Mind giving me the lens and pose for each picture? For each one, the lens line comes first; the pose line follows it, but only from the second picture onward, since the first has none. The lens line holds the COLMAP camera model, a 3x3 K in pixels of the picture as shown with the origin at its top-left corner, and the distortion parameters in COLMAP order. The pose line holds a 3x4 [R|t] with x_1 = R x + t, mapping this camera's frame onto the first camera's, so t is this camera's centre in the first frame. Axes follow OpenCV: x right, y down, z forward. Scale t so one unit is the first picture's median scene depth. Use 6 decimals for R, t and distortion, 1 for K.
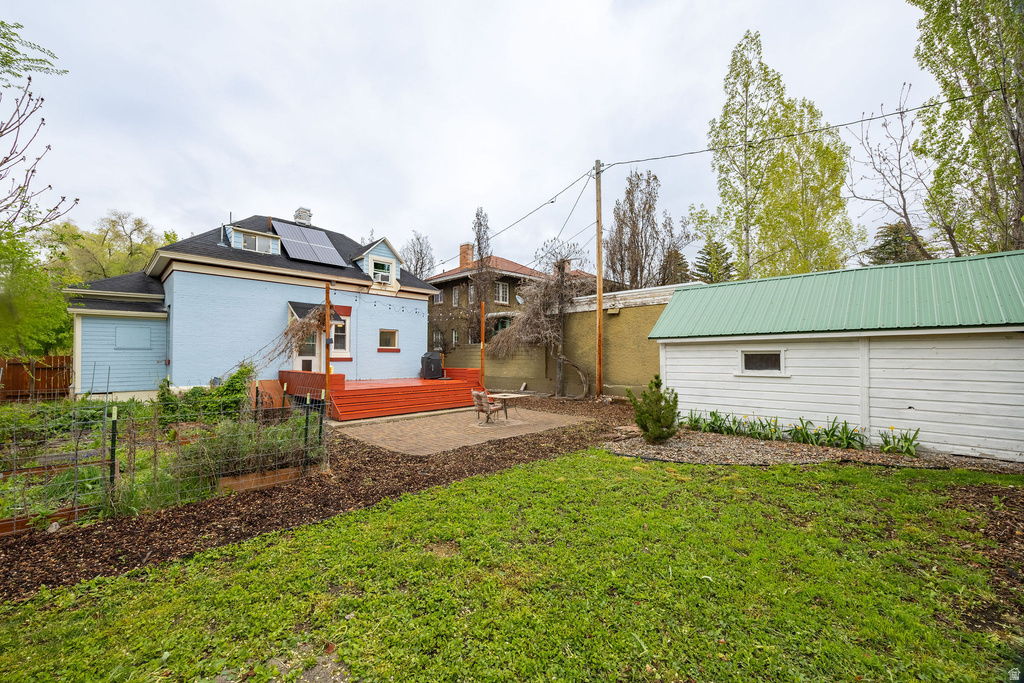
lens RADIAL K [[408.1, 0, 512.0], [0, 408.1, 341.5], [0, 0, 1]] dist [0.001778, 0.000088]
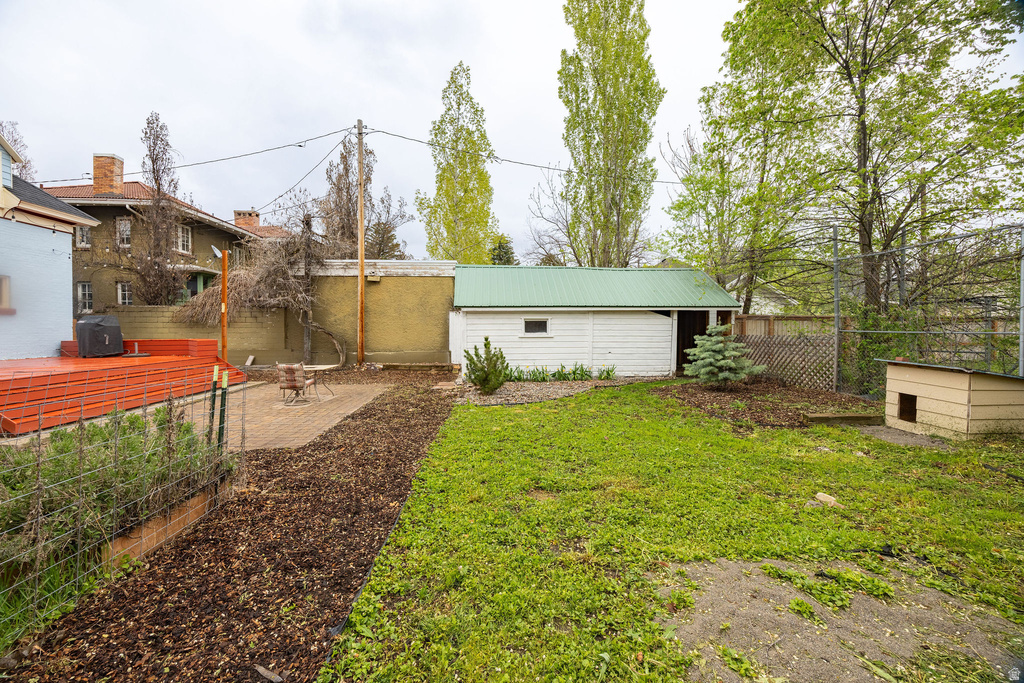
lens RADIAL K [[397.9, 0, 511.4], [0, 397.9, 324.7], [0, 0, 1]] dist [-0.011501, -0.000118]
pose [[0.644964, 0.006635, 0.764184, -0.279704], [-0.027978, 0.999497, 0.014935, 0.014766], [-0.763701, -0.031012, 0.644825, 0.113395]]
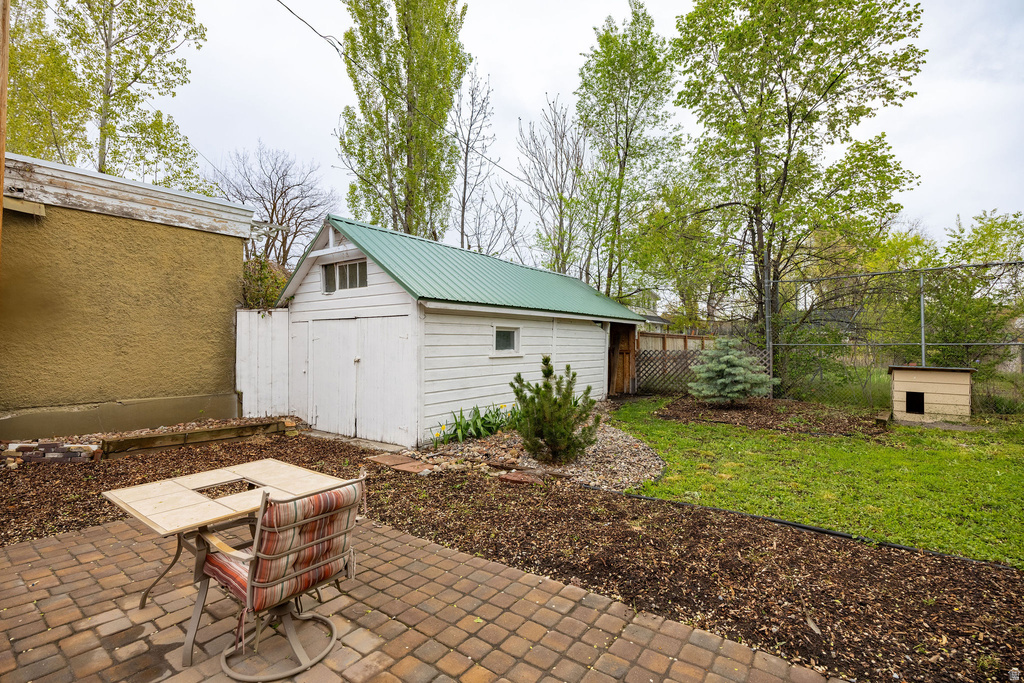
lens RADIAL K [[463.2, 0, 512.0], [0, 463.2, 341.5], [0, 0, 1]] dist [-0.030160, -0.000073]
pose [[-0.156700, 0.010713, 0.987588, -0.206920], [-0.030048, 0.999427, -0.015610, 0.039655], [-0.987189, -0.032121, -0.156288, 0.668905]]
